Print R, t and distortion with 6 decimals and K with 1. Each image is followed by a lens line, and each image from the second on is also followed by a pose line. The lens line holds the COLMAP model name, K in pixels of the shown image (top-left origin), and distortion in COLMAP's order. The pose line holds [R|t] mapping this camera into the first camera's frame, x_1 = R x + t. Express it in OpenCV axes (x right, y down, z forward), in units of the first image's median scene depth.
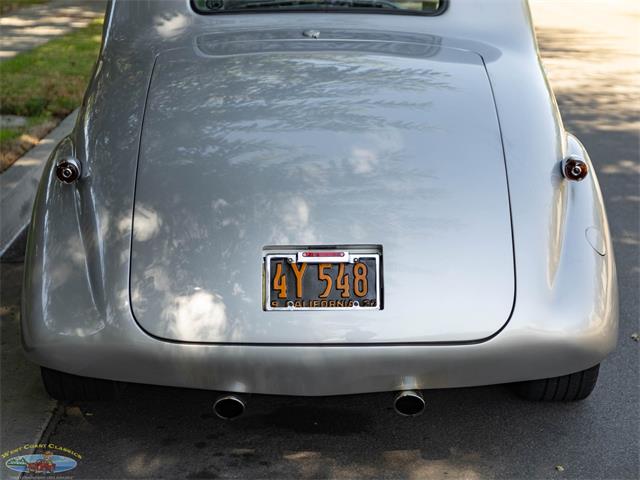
lens RADIAL K [[1822.2, 0, 335.4], [0, 1822.2, 240.1], [0, 0, 1]] dist [0.094251, -0.370851]
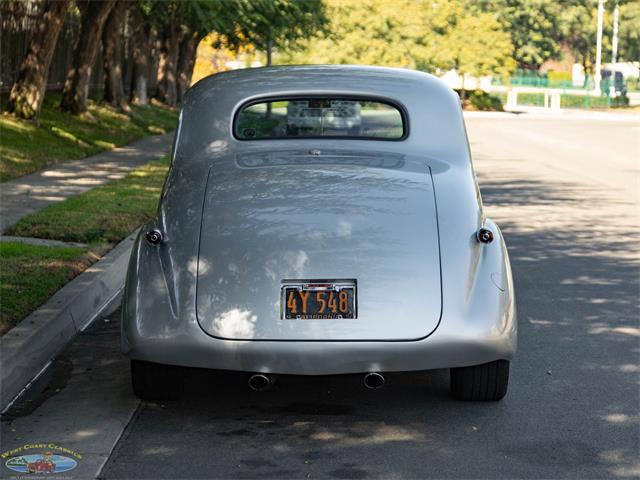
lens RADIAL K [[2069.2, 0, 320.0], [0, 2069.2, 240.0], [0, 0, 1]] dist [0.056159, 1.274170]
pose [[0.999719, 0.000345, -0.023694, 0.033868], [-0.002700, 0.995043, -0.099408, 0.137003], [0.023542, 0.099444, 0.994765, -0.725766]]
